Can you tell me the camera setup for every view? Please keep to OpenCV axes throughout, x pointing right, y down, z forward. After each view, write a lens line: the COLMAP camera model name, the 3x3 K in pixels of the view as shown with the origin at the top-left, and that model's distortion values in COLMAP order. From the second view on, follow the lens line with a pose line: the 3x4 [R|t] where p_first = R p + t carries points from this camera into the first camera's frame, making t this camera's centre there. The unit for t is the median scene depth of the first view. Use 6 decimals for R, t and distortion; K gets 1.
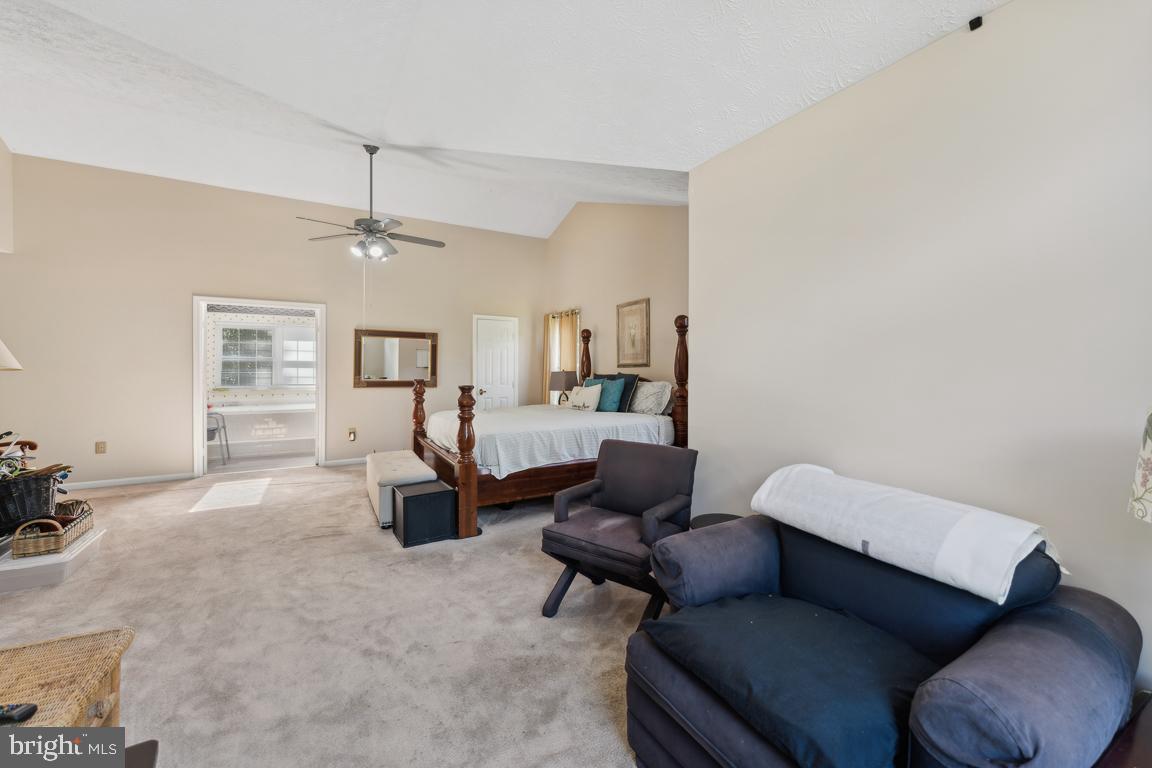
lens RADIAL K [[468.6, 0, 565.5], [0, 468.6, 374.4], [0, 0, 1]] dist [-0.000199, -0.000023]
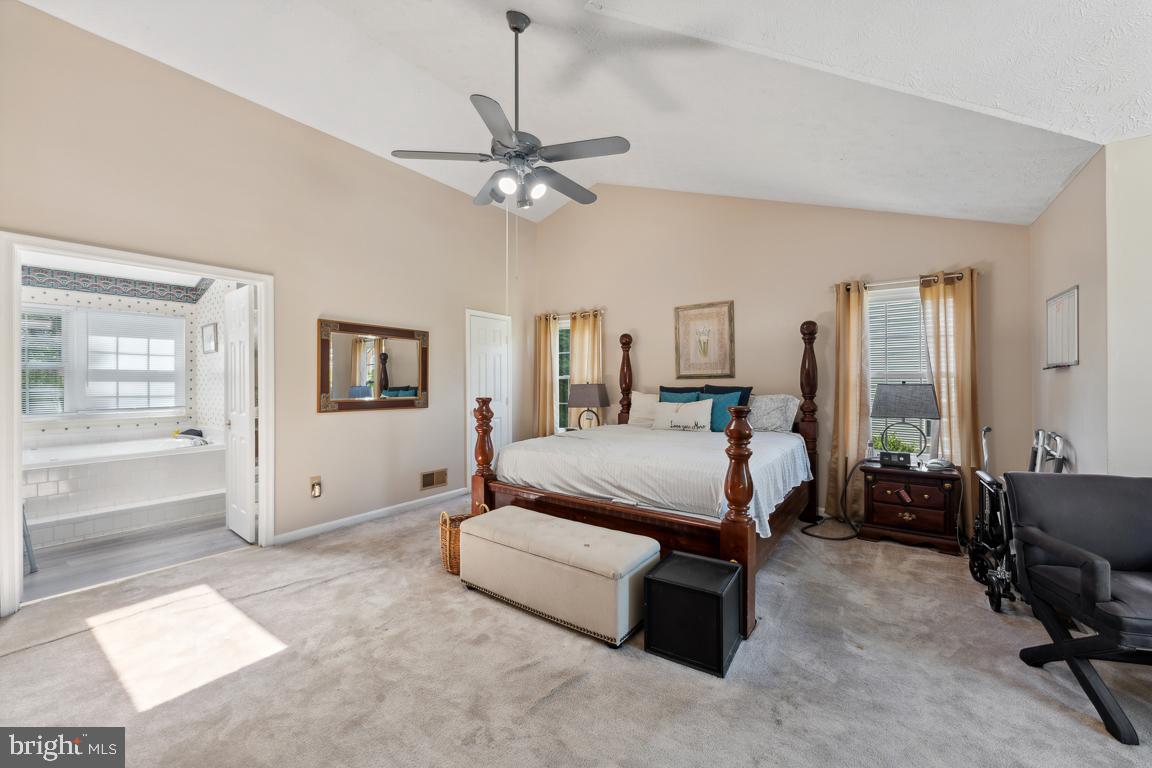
lens RADIAL K [[468.6, 0, 579.0], [0, 468.6, 384.3], [0, 0, 1]] dist [-0.000199, -0.000023]
pose [[0.903158, -0.009907, 0.429193, -0.424713], [0.010153, 0.999947, 0.001717, -0.007809], [-0.429187, 0.002807, 0.903211, 0.292127]]
